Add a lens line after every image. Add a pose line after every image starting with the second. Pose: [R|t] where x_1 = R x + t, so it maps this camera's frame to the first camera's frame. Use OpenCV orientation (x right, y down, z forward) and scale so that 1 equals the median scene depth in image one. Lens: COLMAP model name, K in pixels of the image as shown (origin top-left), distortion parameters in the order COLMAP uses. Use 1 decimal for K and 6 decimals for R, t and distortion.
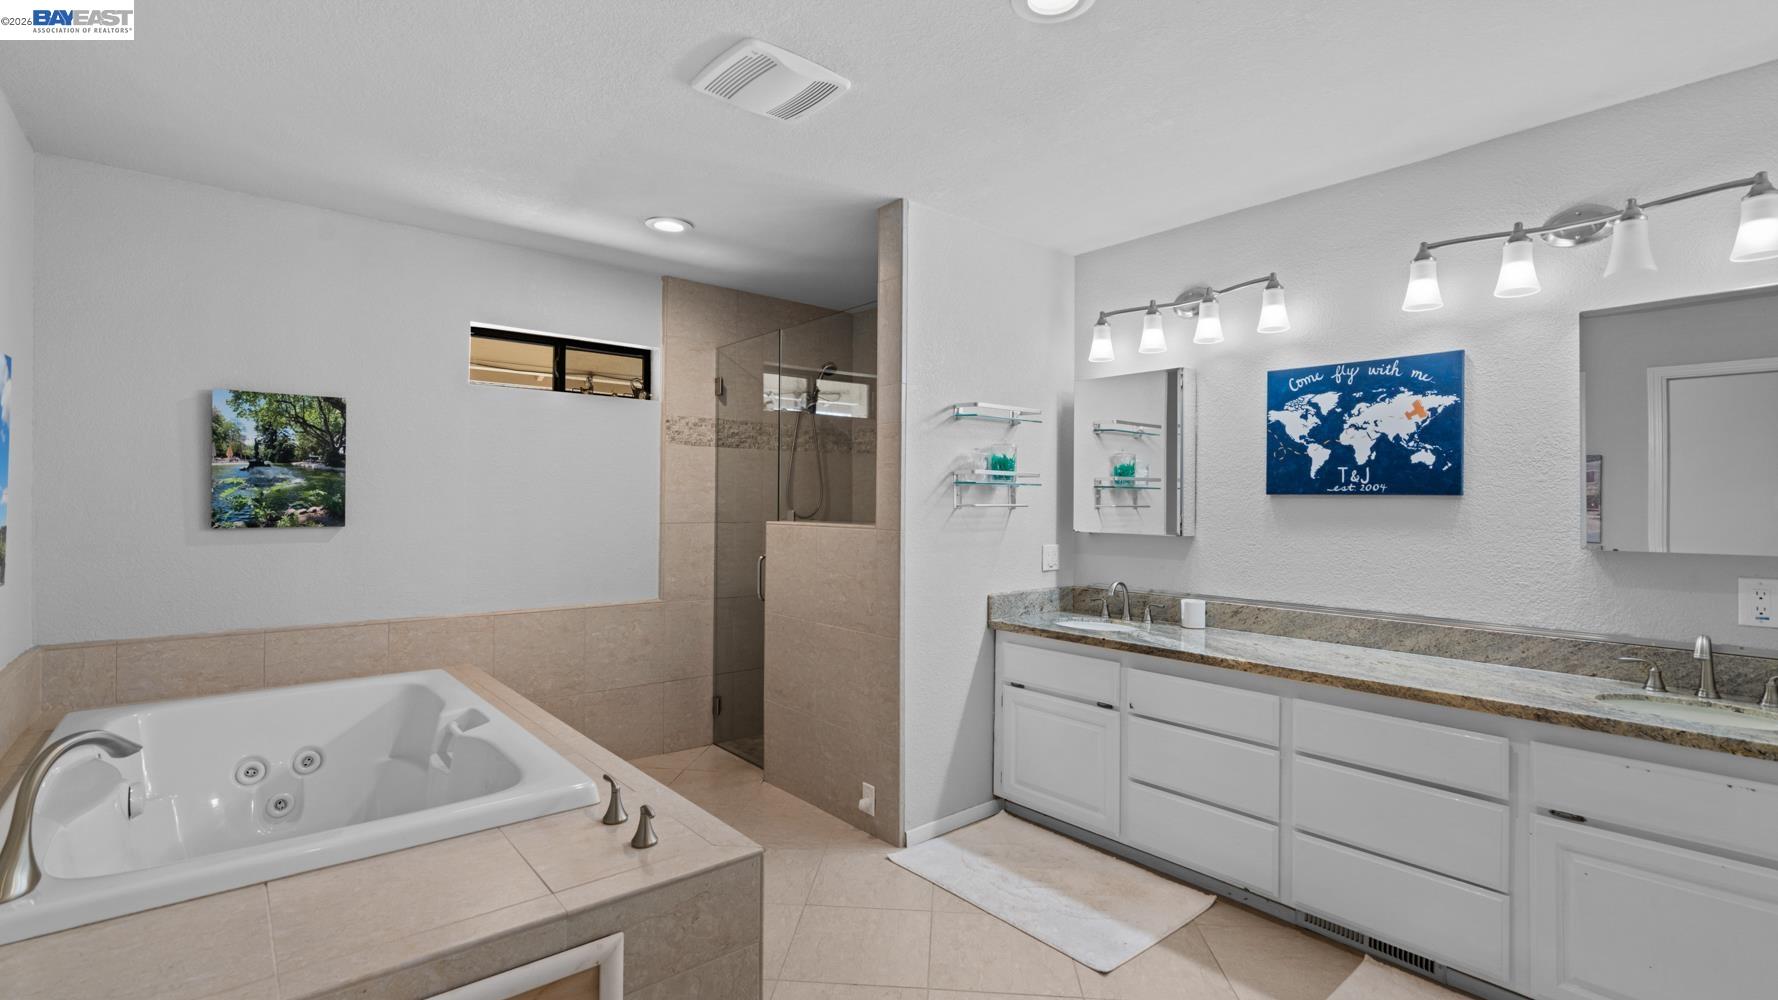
lens RADIAL K [[803.5, 0, 885.7], [0, 803.5, 497.2], [0, 0, 1]] dist [-0.000821, 0.000366]
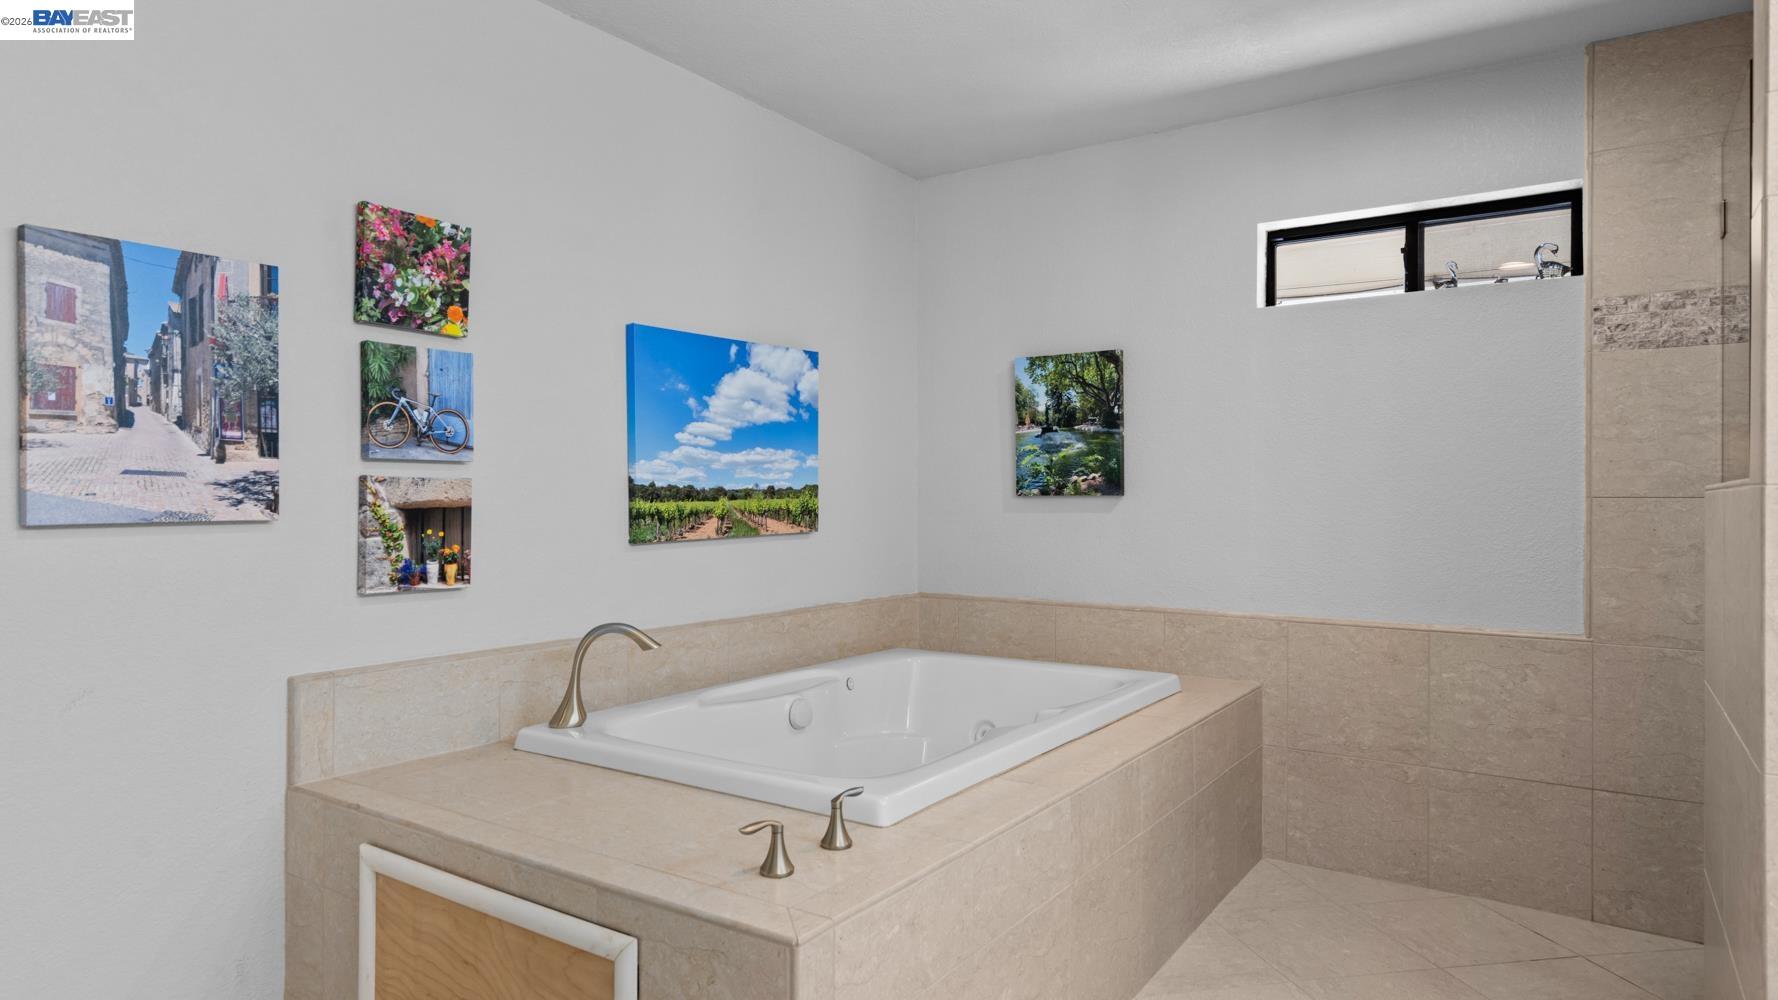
lens RADIAL K [[1042.5, 0, 889.0], [0, 1042.5, 500.0], [0, 0, 1]] dist [0.004183, 0.000612]
pose [[0.274550, -0.007233, -0.961546, 0.368250], [0.002761, 0.999974, -0.006734, 0.050359], [0.961569, -0.000806, 0.274563, 0.462149]]
